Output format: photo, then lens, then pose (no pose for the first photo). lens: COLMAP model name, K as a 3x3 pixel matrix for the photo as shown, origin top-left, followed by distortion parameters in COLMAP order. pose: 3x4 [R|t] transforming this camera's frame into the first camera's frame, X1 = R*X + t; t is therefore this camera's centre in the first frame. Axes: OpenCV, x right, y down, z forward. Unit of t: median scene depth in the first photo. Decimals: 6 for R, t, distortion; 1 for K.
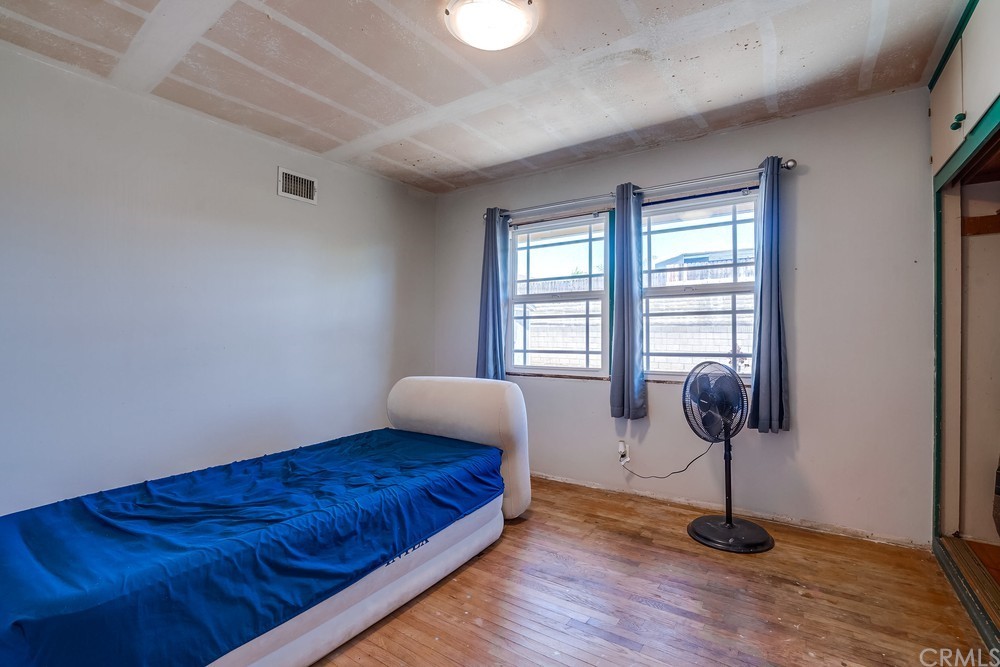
lens RADIAL K [[462.2, 0, 498.0], [0, 462.2, 334.2], [0, 0, 1]] dist [-0.063339, 0.025280]
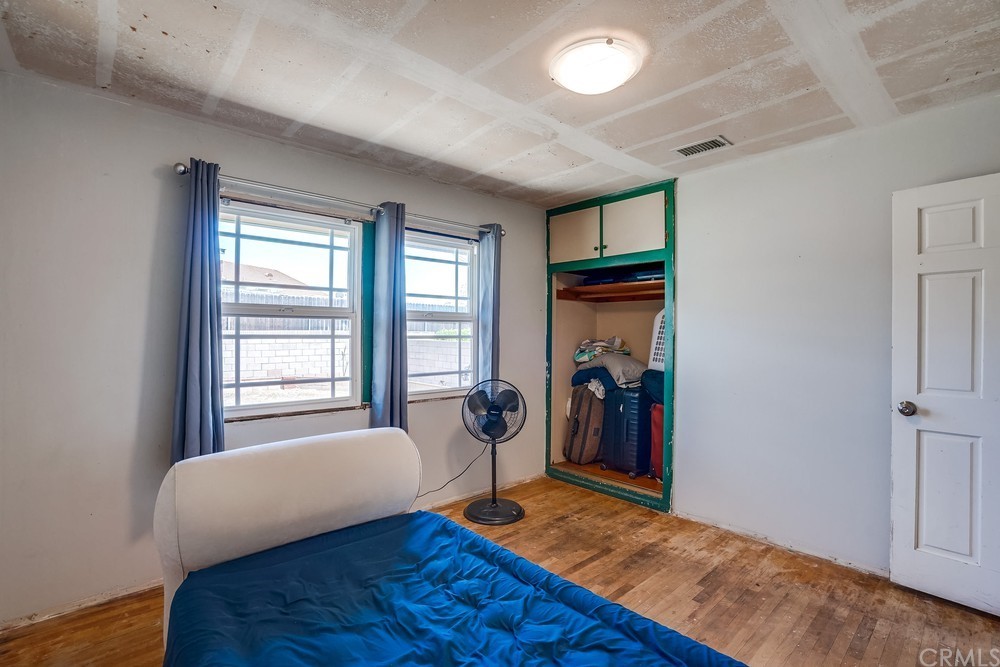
lens RADIAL K [[460.6, 0, 499.5], [0, 460.6, 335.7], [0, 0, 1]] dist [-0.060465, 0.021564]
pose [[0.229600, 0.002512, 0.973282, -0.597224], [-0.007970, 0.999968, -0.000701, -0.046432], [-0.973253, -0.007596, 0.229612, 0.546398]]
